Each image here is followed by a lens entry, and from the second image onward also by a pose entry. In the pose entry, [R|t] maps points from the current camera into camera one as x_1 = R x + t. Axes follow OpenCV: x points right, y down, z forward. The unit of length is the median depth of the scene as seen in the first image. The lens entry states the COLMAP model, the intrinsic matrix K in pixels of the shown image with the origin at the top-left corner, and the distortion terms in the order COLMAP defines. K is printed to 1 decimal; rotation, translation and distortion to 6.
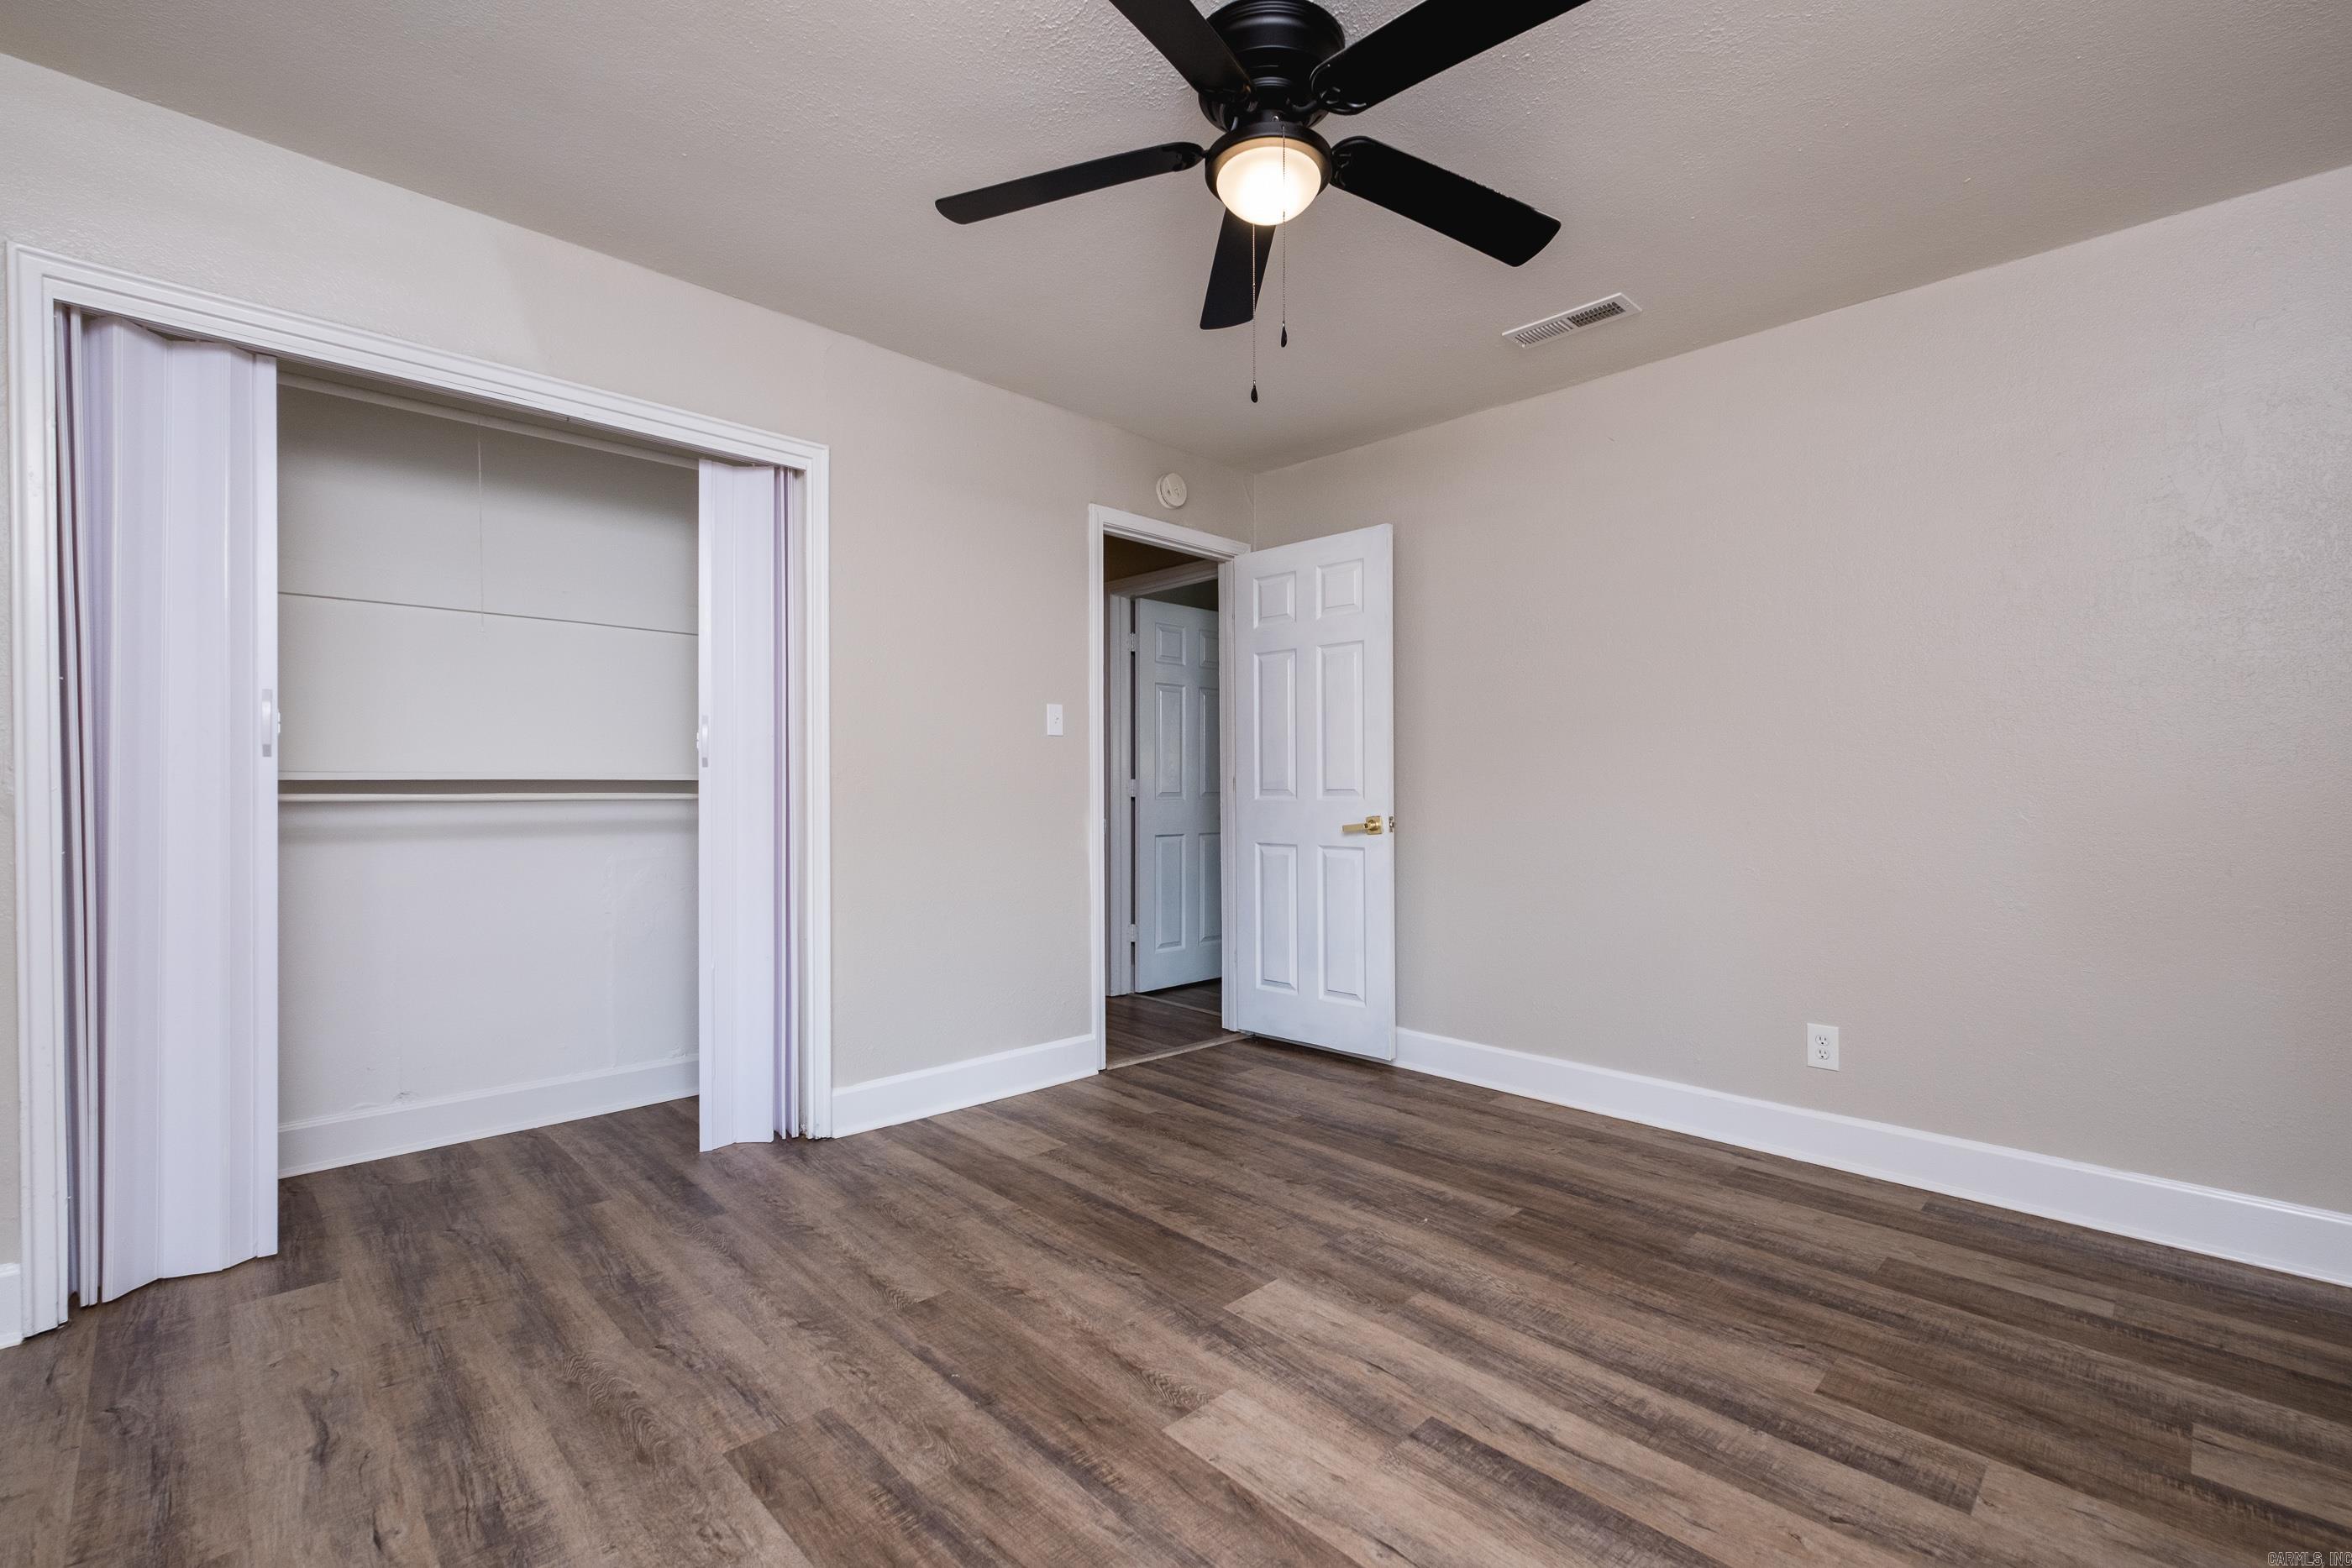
lens RADIAL K [[1019.2, 0, 1174.4], [0, 1019.2, 806.8], [0, 0, 1]] dist [0.009685, -0.005679]
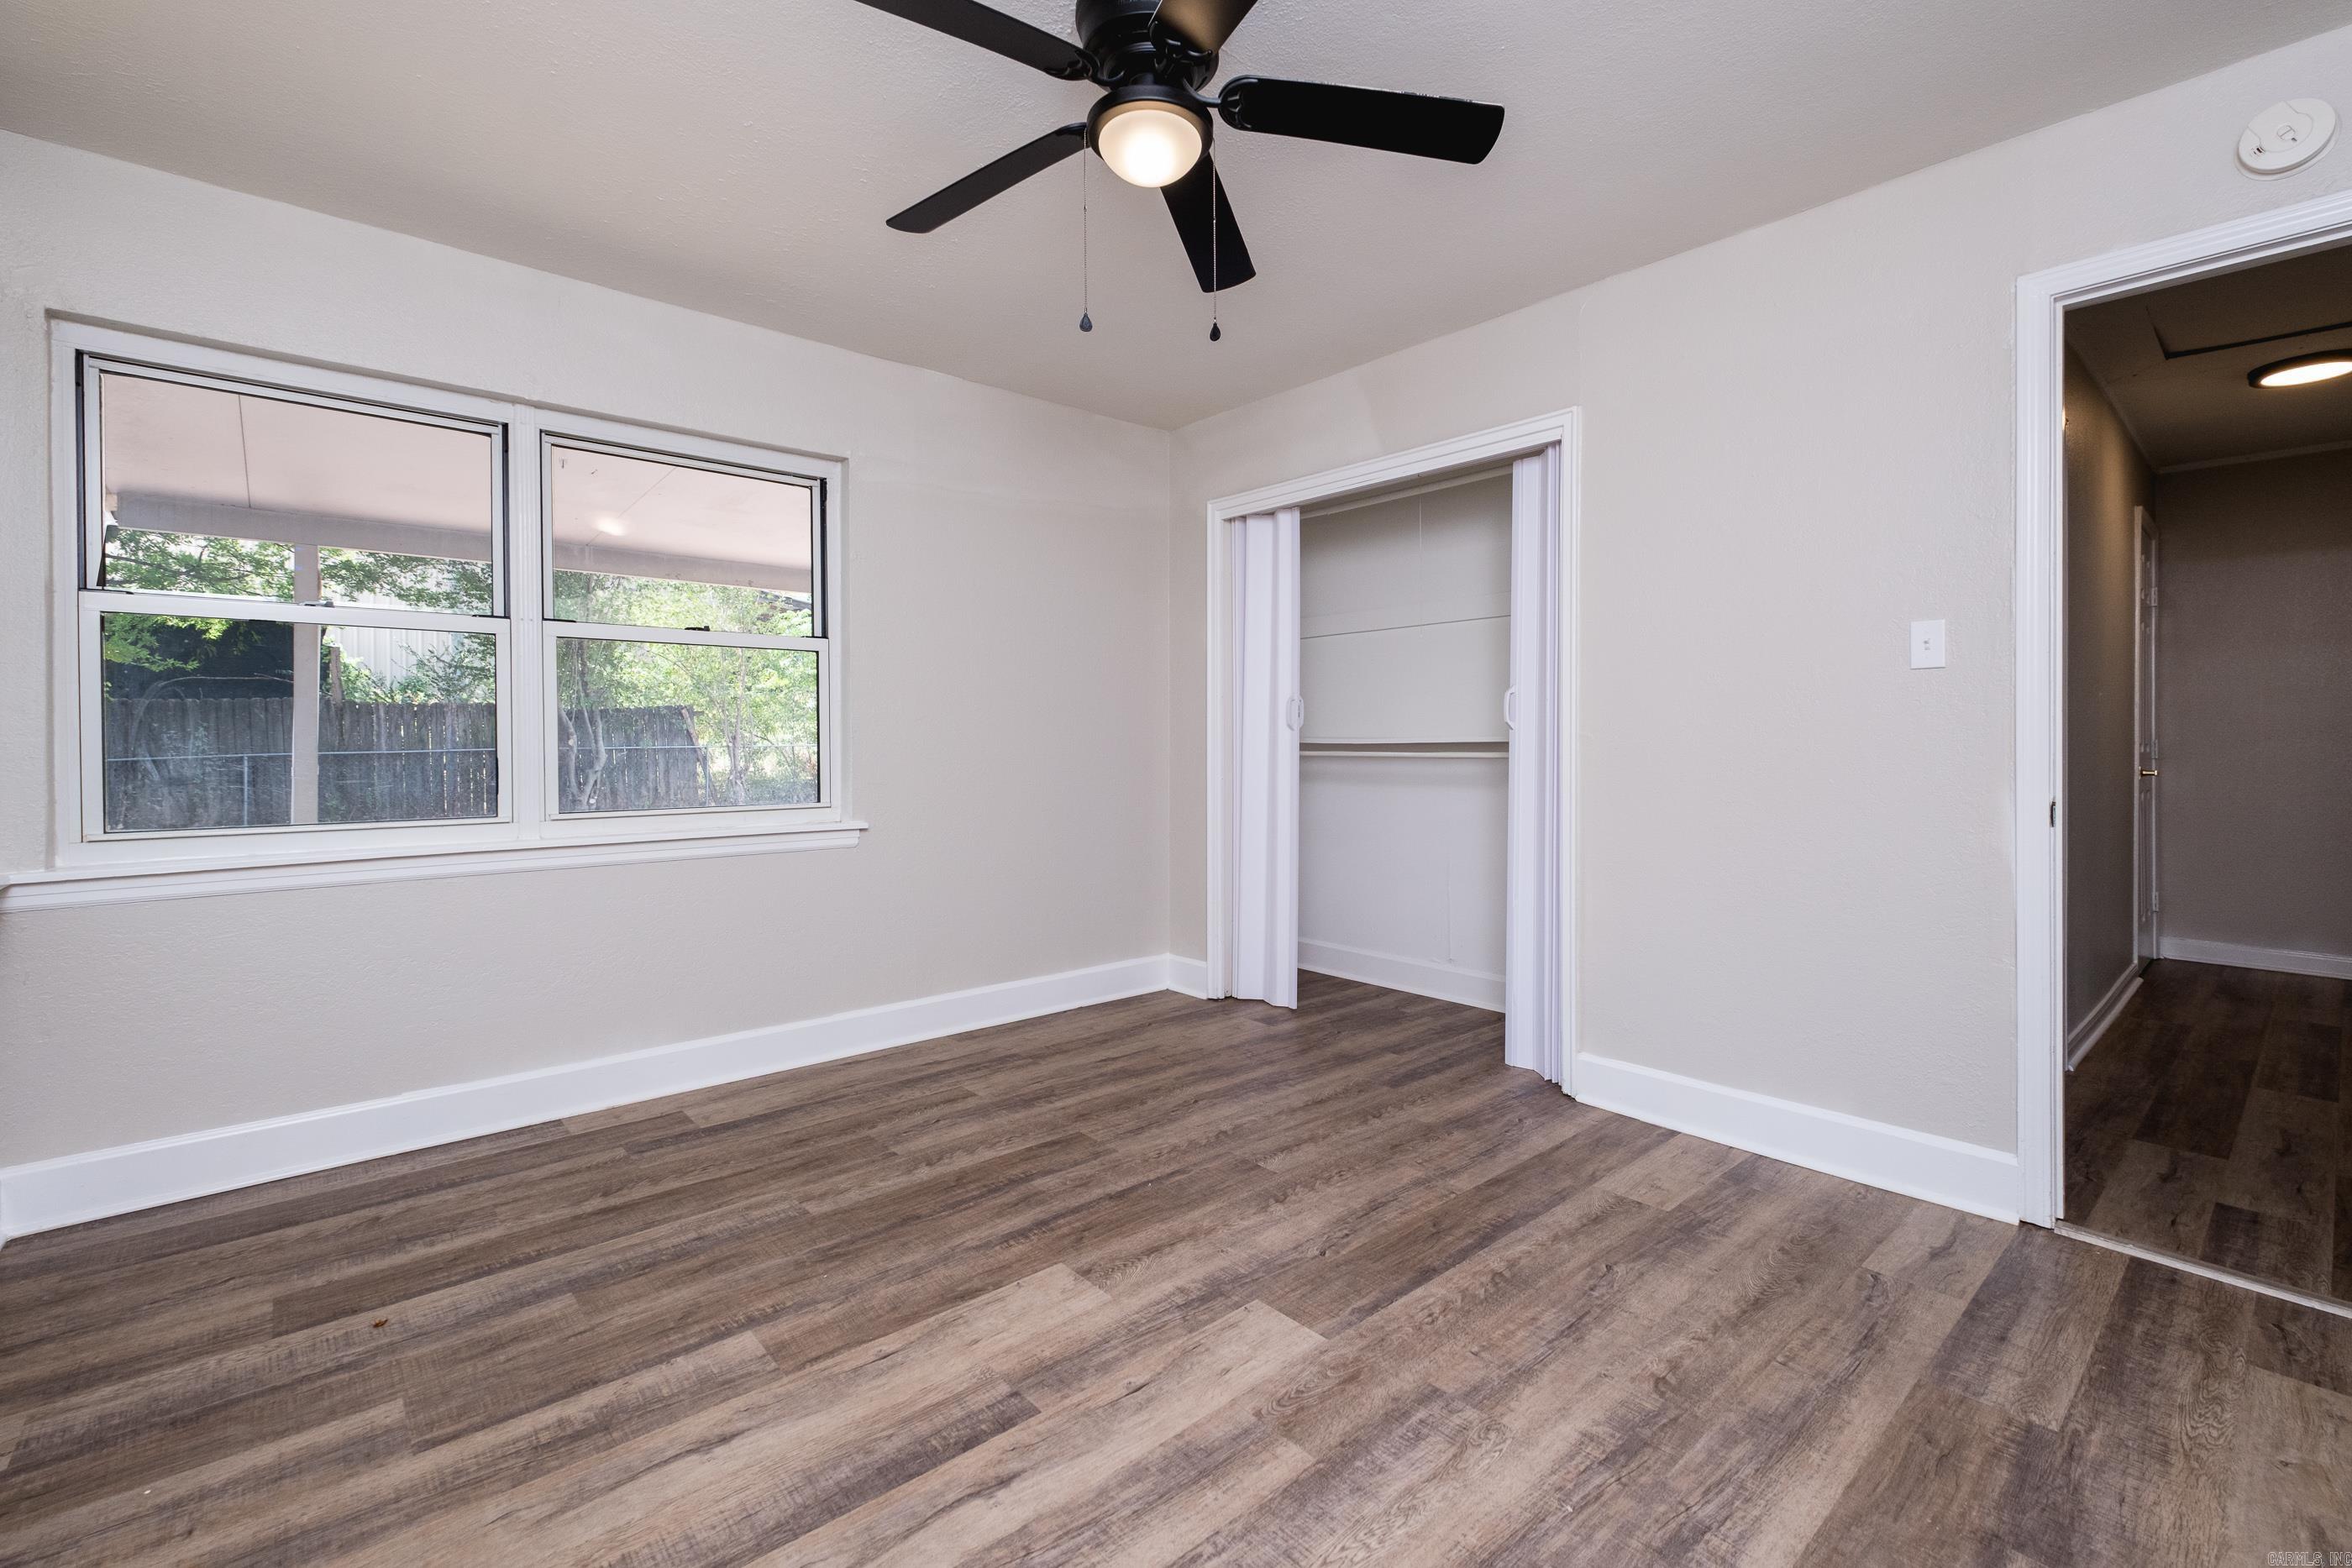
lens RADIAL K [[1019.2, 0, 1195.3], [0, 1019.2, 769.7], [0, 0, 1]] dist [0.009685, -0.005679]
pose [[-0.041629, 0.019293, -0.998947, 0.893368], [-0.020848, 0.999579, 0.020174, -0.012215], [0.998916, 0.021665, -0.041209, 0.888681]]
